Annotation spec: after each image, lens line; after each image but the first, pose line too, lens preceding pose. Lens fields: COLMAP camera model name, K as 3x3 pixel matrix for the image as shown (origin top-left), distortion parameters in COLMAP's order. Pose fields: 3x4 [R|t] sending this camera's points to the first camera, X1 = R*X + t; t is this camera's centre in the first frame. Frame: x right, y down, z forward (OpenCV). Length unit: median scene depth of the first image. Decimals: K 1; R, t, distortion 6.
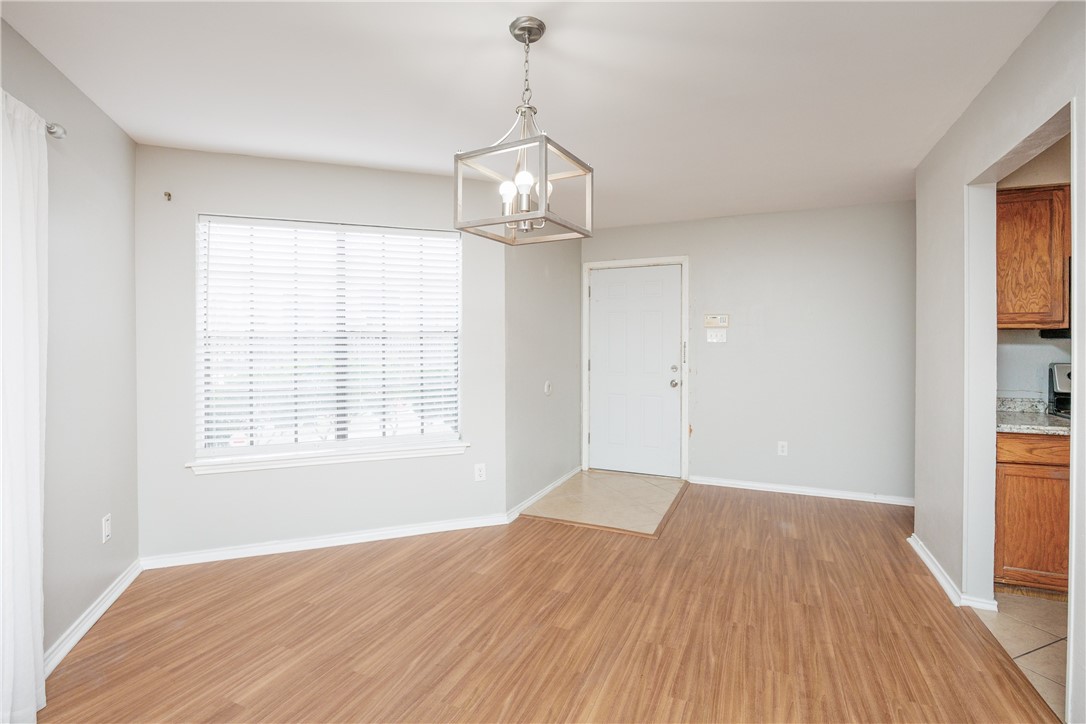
lens RADIAL K [[495.8, 0, 545.7], [0, 495.8, 344.5], [0, 0, 1]] dist [-0.021690, 0.000063]
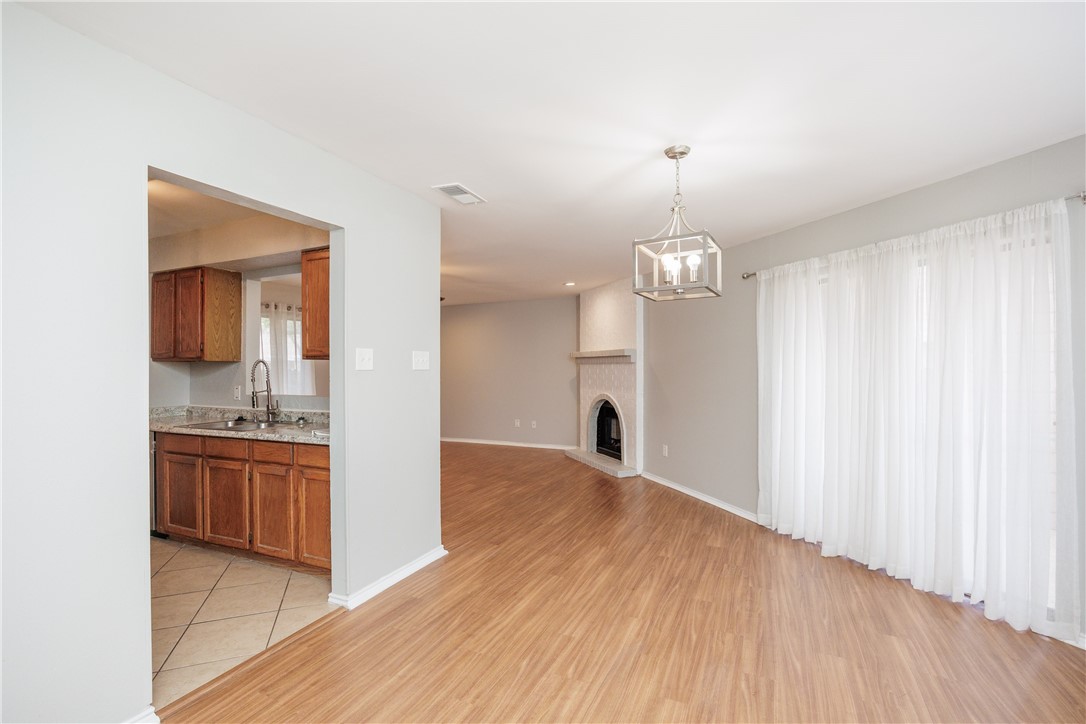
lens RADIAL K [[483.9, 0, 544.6], [0, 483.9, 367.9], [0, 0, 1]] dist [-0.018931, 0.000427]
pose [[-0.999914, -0.001097, 0.013044, 0.270451], [-0.001052, 0.999993, 0.003478, -0.016583], [-0.013047, 0.003464, -0.999909, 1.972500]]
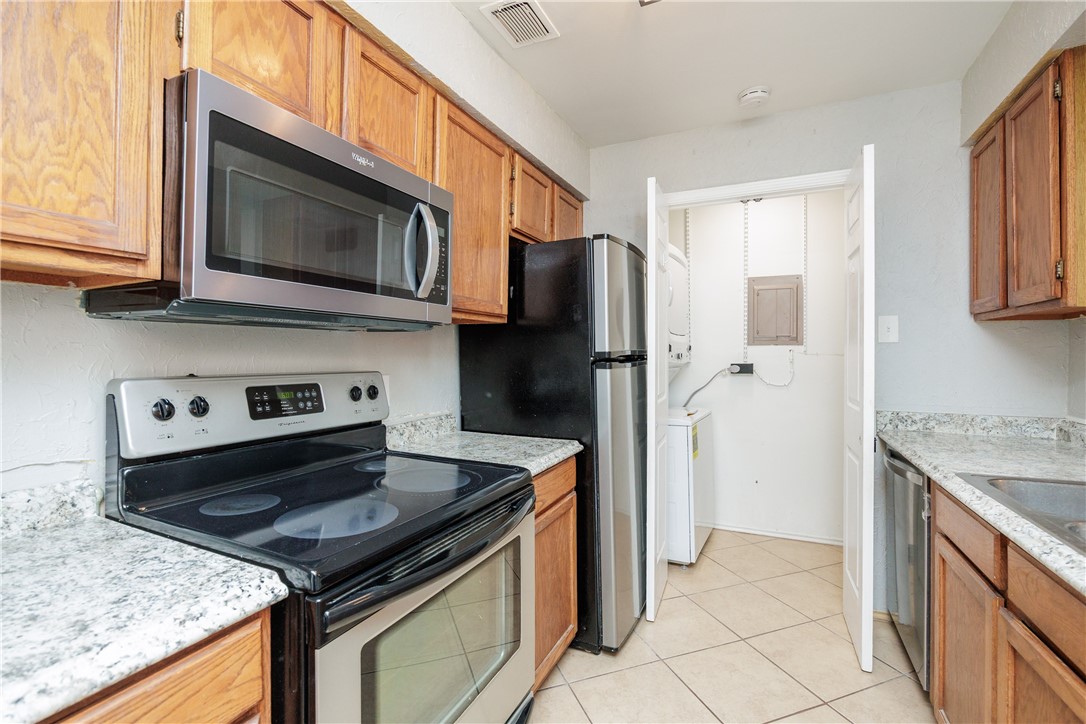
lens RADIAL K [[487.3, 0, 540.8], [0, 487.3, 350.9], [0, 0, 1]] dist [-0.011790, 0.000239]
pose [[0.029014, 0.002670, 0.999575, 0.903035], [0.004256, 0.999987, -0.002795, 0.024320], [-0.999570, 0.004336, 0.029002, 0.873143]]
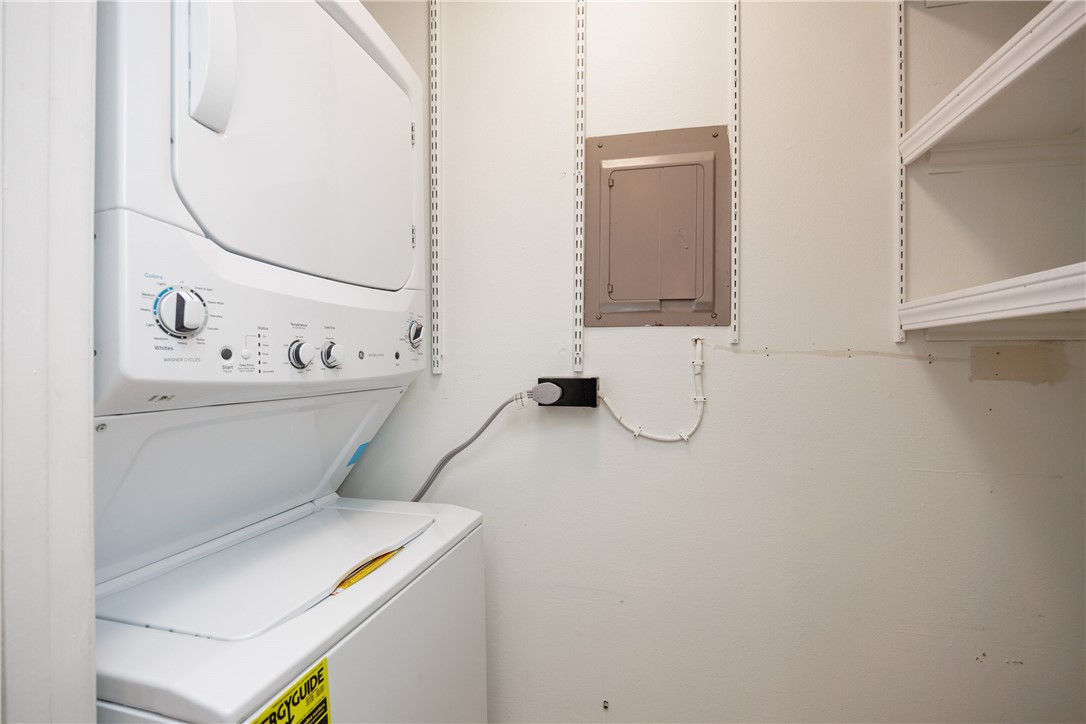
lens RADIAL K [[483.9, 0, 544.6], [0, 483.9, 367.9], [0, 0, 1]] dist [-0.018931, 0.000427]
pose [[-0.192624, -0.022179, 0.981022, 1.981212], [0.002470, 0.999730, 0.023087, 0.039609], [-0.981270, 0.006870, -0.192517, 0.390761]]
